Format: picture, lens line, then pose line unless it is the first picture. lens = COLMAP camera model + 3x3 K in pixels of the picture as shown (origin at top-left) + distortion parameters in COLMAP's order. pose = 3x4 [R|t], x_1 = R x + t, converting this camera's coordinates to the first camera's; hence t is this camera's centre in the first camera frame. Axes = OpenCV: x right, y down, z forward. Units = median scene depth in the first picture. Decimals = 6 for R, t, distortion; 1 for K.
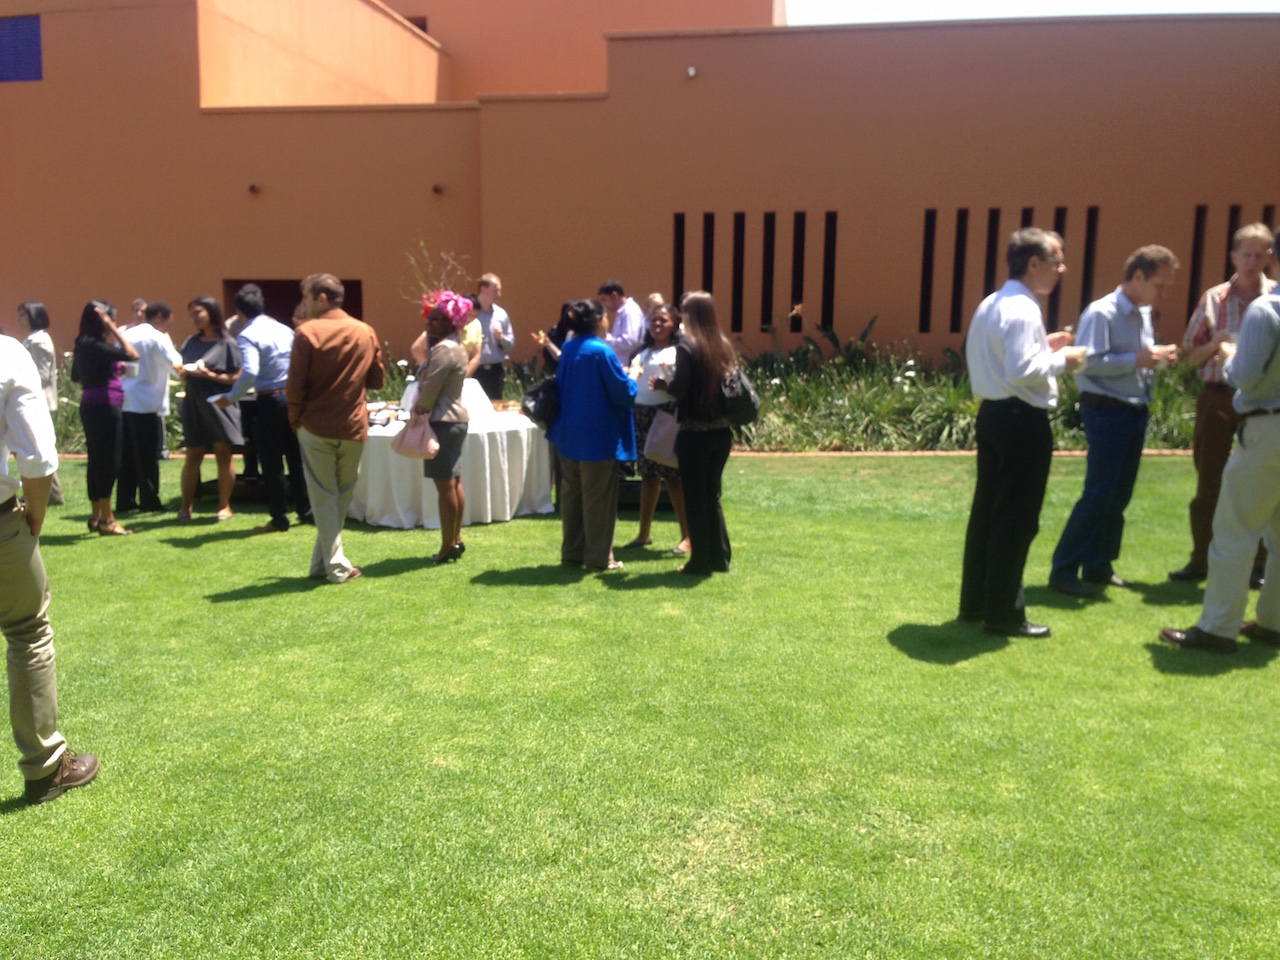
lens RADIAL K [[1243.1, 0, 566.7], [0, 1243.1, 475.5], [0, 0, 1]] dist [-0.006826, -0.009837]
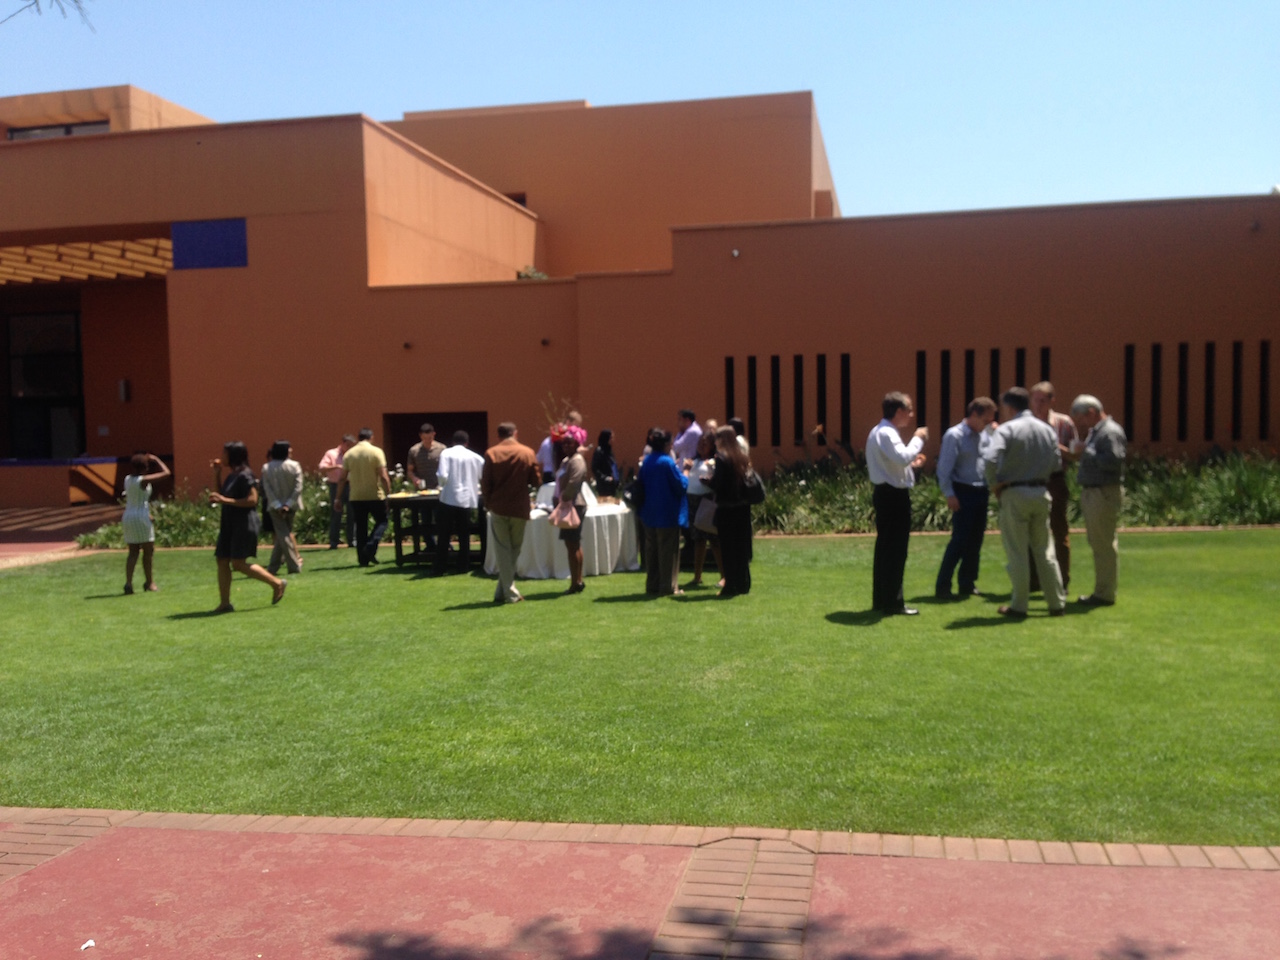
lens RADIAL K [[1225.7, 0, 640.0], [0, 1225.7, 480.0], [0, 0, 1]] dist [0.000268, 0.000242]
pose [[0.999846, -0.017186, -0.003480, -0.002807], [0.016820, 0.996089, -0.086745, 0.050998], [0.004957, 0.086673, 0.996224, -0.490111]]
